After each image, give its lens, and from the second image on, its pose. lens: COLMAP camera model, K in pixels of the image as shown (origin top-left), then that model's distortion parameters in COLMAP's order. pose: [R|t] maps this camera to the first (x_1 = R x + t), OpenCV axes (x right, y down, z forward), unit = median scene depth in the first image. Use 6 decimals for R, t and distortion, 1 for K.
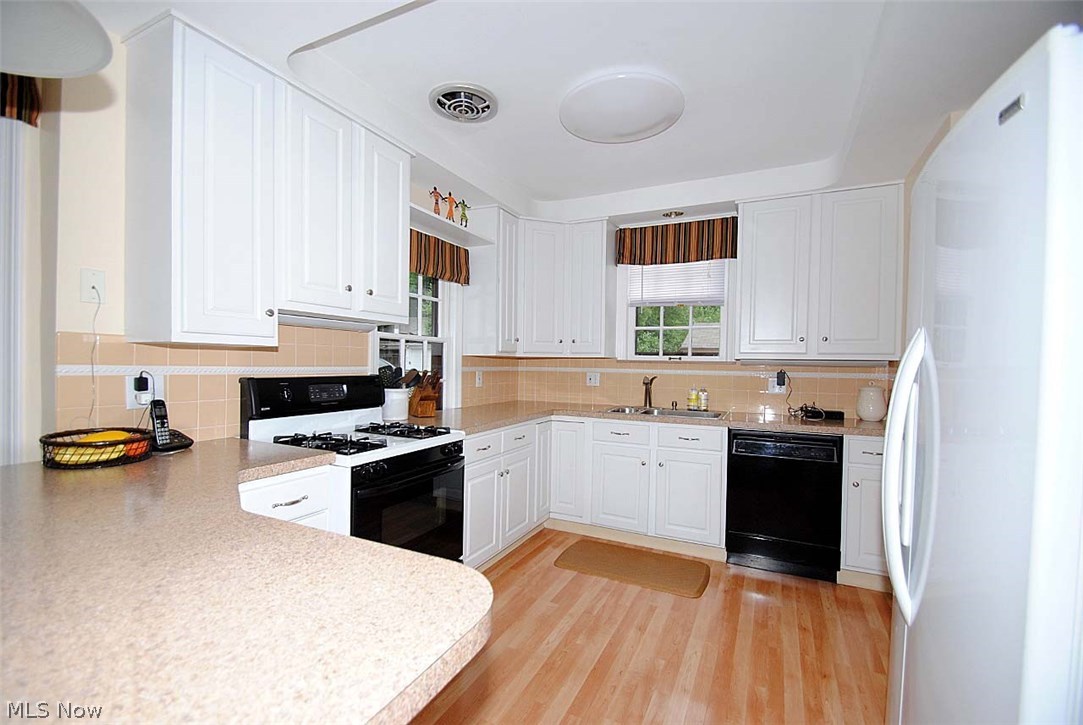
lens RADIAL K [[486.2, 0, 536.3], [0, 486.2, 364.3], [0, 0, 1]] dist [0.003619, -0.001933]
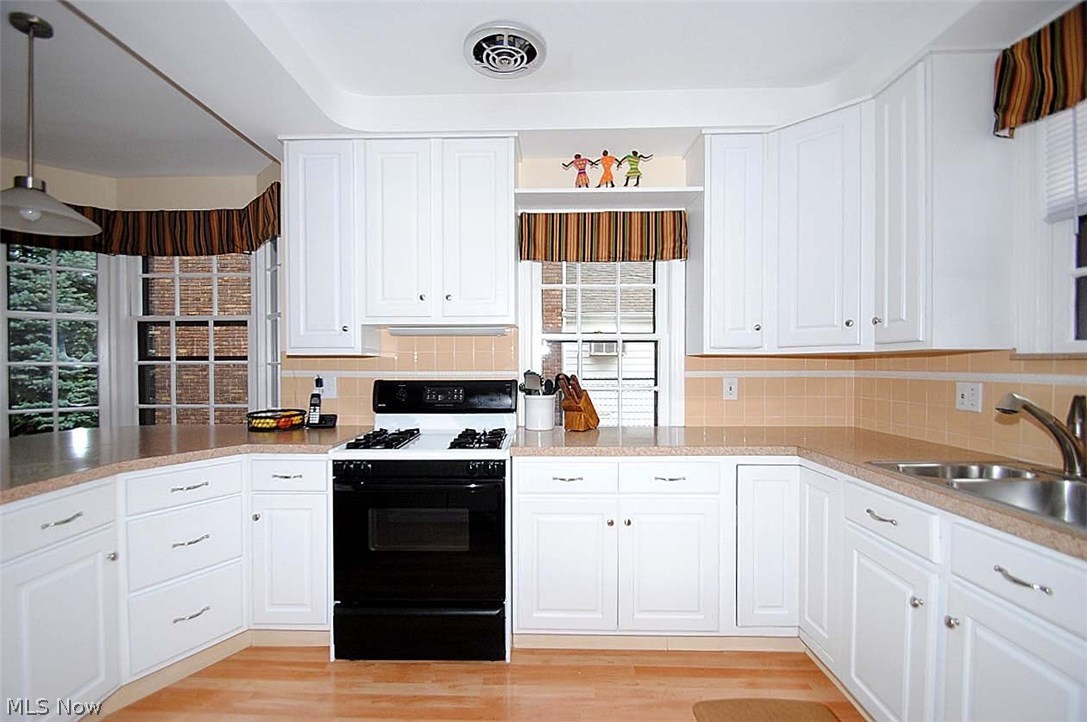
lens RADIAL K [[489.5, 0, 537.0], [0, 489.5, 366.6], [0, 0, 1]] dist [0.022495, -0.001032]
pose [[0.413577, -0.013693, -0.910366, 0.505356], [0.006059, 0.999906, -0.012287, 0.007431], [0.910449, -0.000434, 0.413621, 0.570419]]
